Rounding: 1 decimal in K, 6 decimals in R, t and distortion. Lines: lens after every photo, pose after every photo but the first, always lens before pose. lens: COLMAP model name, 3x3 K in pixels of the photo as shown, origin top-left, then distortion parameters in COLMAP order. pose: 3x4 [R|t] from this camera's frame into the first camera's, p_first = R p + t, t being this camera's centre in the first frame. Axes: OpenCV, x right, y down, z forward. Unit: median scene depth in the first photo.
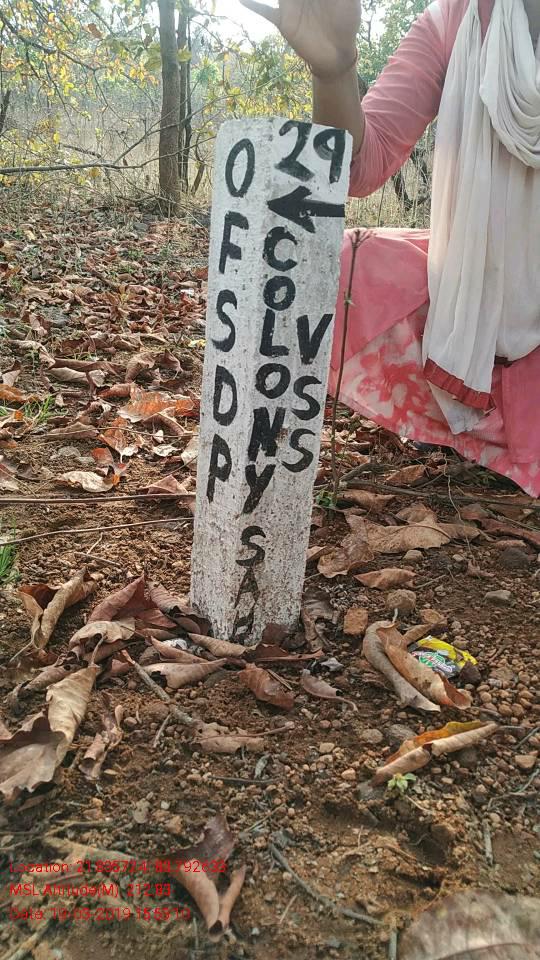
lens RADIAL K [[785.5, 0, 266.1], [0, 785.5, 481.6], [0, 0, 1]] dist [0.048942, -0.061471]
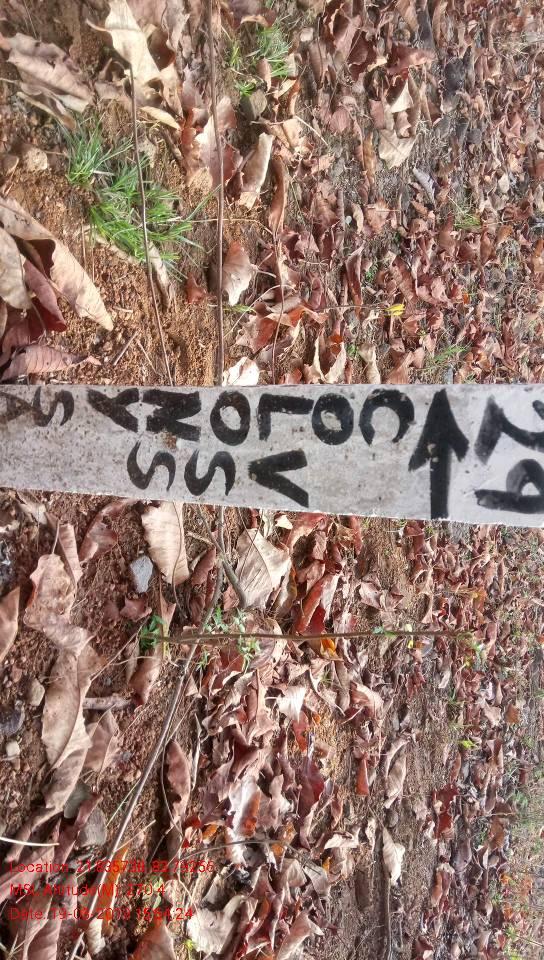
lens RADIAL K [[727.7, 0, 272.0], [0, 727.7, 480.0], [0, 0, 1]] dist [0.104504, -0.000351]
pose [[-0.153566, 0.892678, -0.423726, 0.365854], [-0.986372, -0.112855, 0.119724, -0.262871], [0.059055, 0.436337, 0.897843, 0.371352]]
